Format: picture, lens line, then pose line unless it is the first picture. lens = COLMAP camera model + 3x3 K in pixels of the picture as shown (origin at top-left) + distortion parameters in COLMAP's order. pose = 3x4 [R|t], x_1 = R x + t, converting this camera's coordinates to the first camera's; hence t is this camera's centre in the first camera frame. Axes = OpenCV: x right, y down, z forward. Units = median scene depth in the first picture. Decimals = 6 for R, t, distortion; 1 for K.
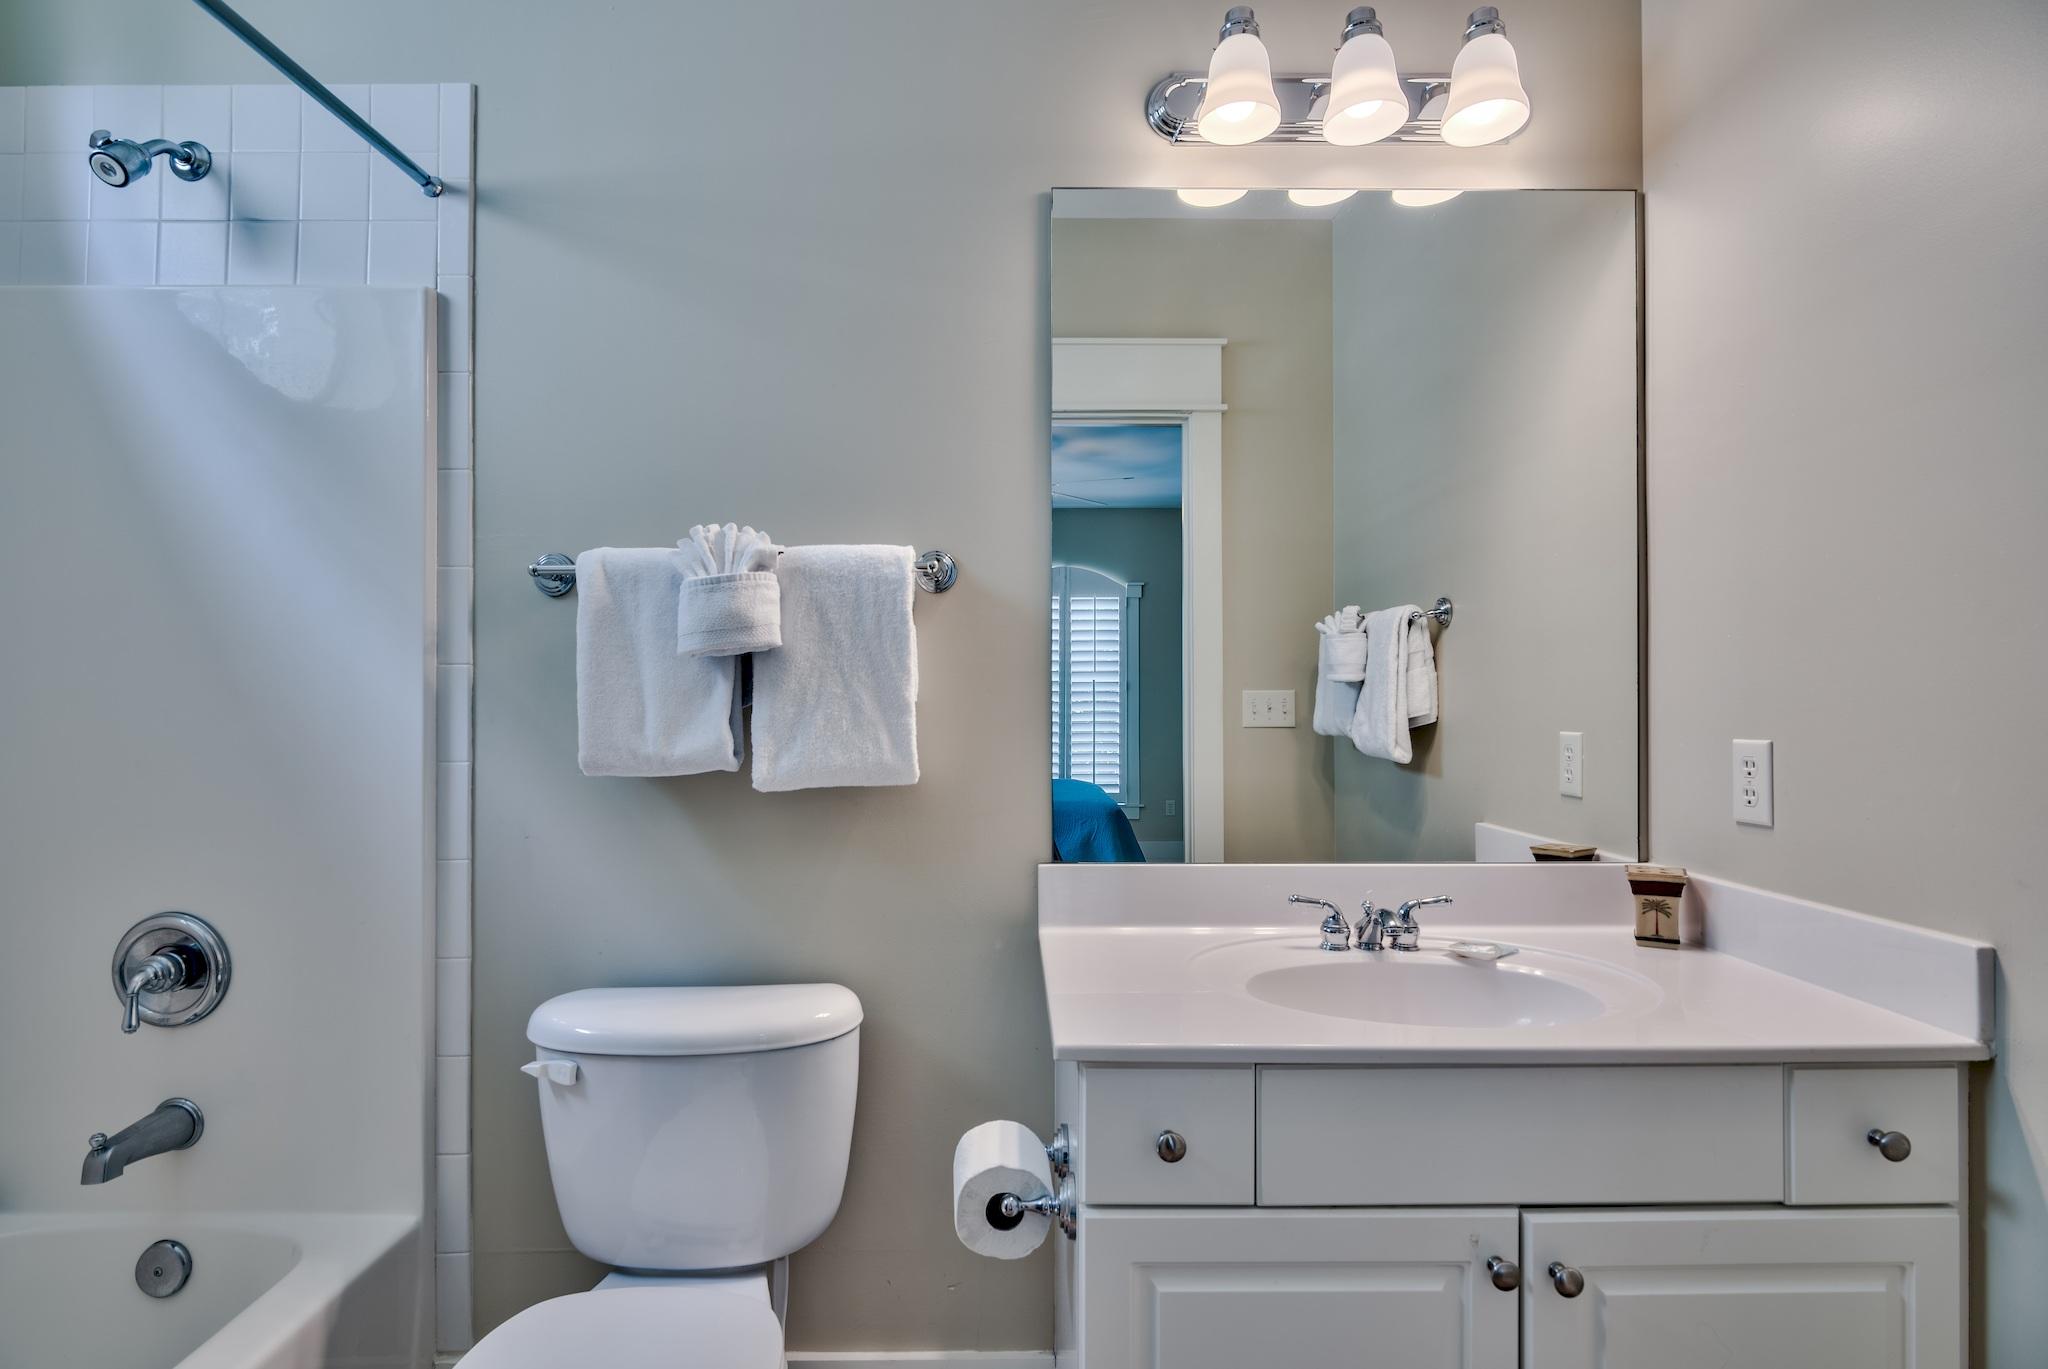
lens RADIAL K [[1017.3, 0, 1026.1], [0, 1017.3, 701.5], [0, 0, 1]] dist [-0.002223, -0.000165]
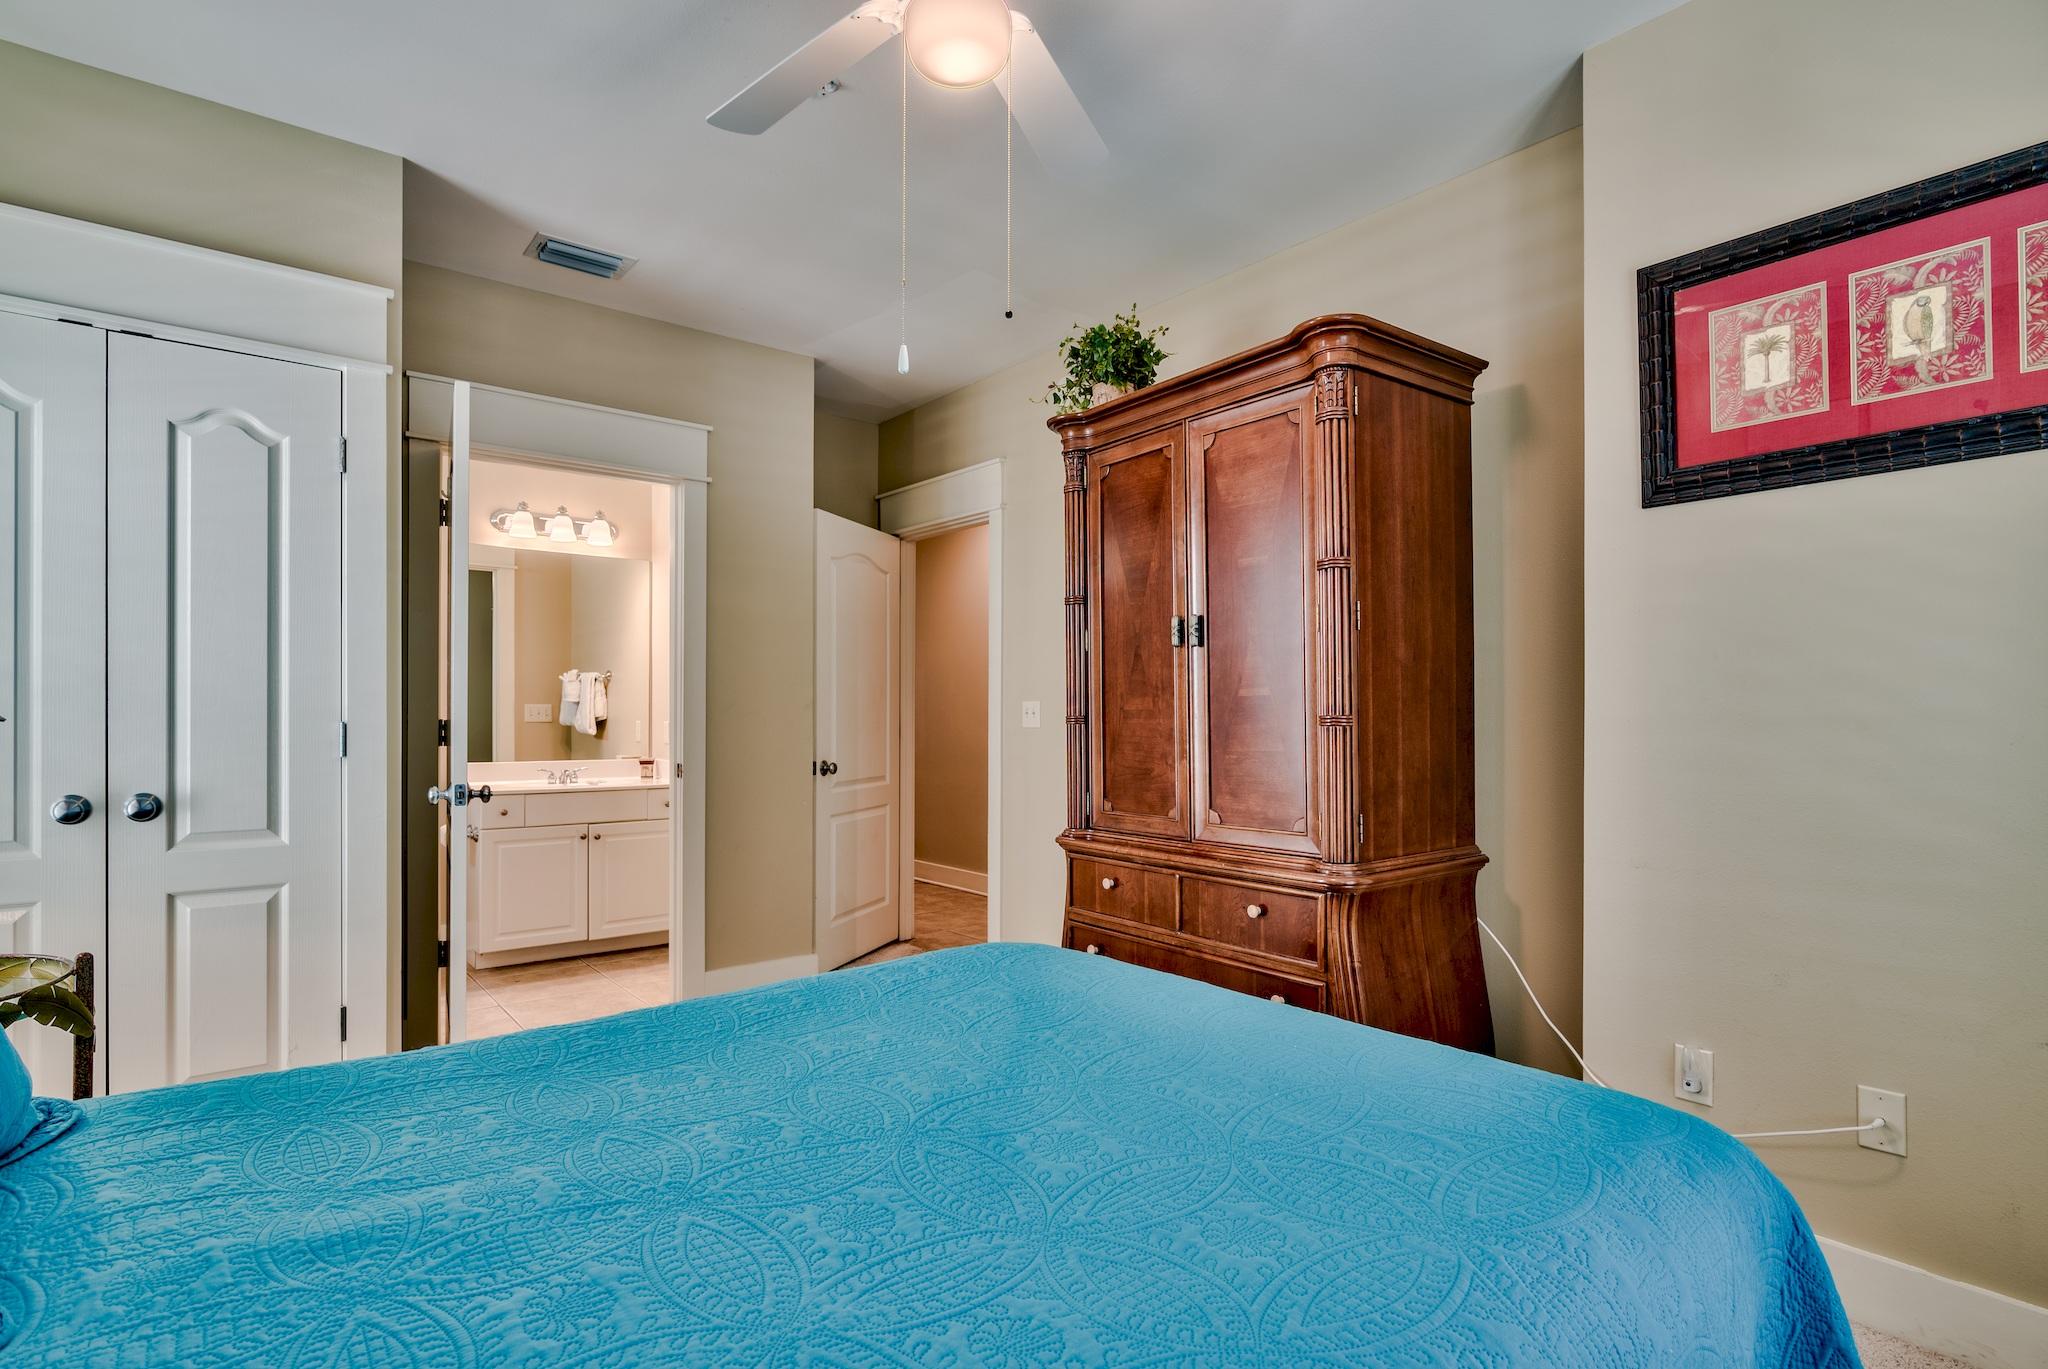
lens RADIAL K [[1017.3, 0, 1026.1], [0, 1017.3, 701.5], [0, 0, 1]] dist [-0.002223, -0.000165]
pose [[0.786757, 0.005126, 0.617242, -0.341936], [-0.002015, 0.999982, -0.005736, -0.011138], [-0.617260, 0.003269, 0.786753, -1.651626]]
